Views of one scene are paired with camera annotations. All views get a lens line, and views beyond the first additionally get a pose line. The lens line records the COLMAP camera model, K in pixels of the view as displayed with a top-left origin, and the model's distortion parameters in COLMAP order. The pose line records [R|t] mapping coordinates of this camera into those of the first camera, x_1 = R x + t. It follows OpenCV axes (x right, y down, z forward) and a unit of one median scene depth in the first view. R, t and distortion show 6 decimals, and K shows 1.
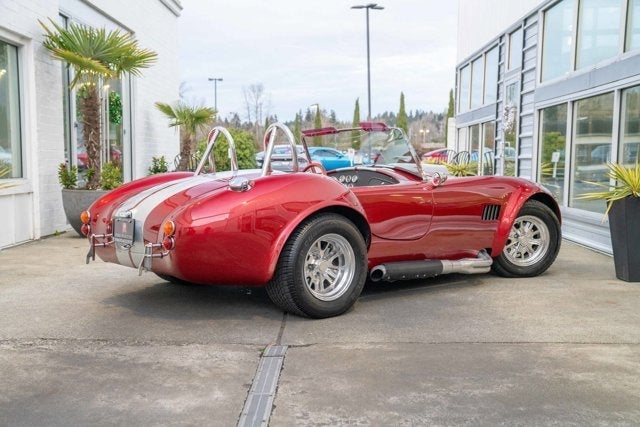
lens RADIAL K [[776.4, 0, 331.1], [0, 776.4, 230.8], [0, 0, 1]] dist [0.008066, 0.457274]
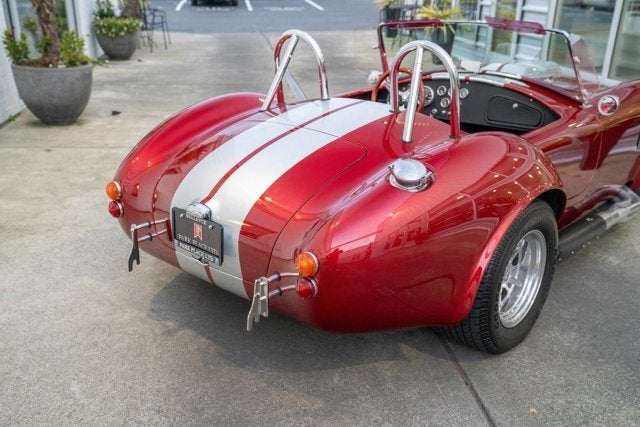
lens RADIAL K [[631.8, 0, 309.2], [0, 631.8, 215.8], [0, 0, 1]] dist [0.065920, 0.006219]
pose [[0.989617, -0.045941, 0.136189, -0.195518], [0.005285, 0.958531, 0.284940, -0.124360], [-0.143632, -0.281261, 0.948821, 0.411114]]
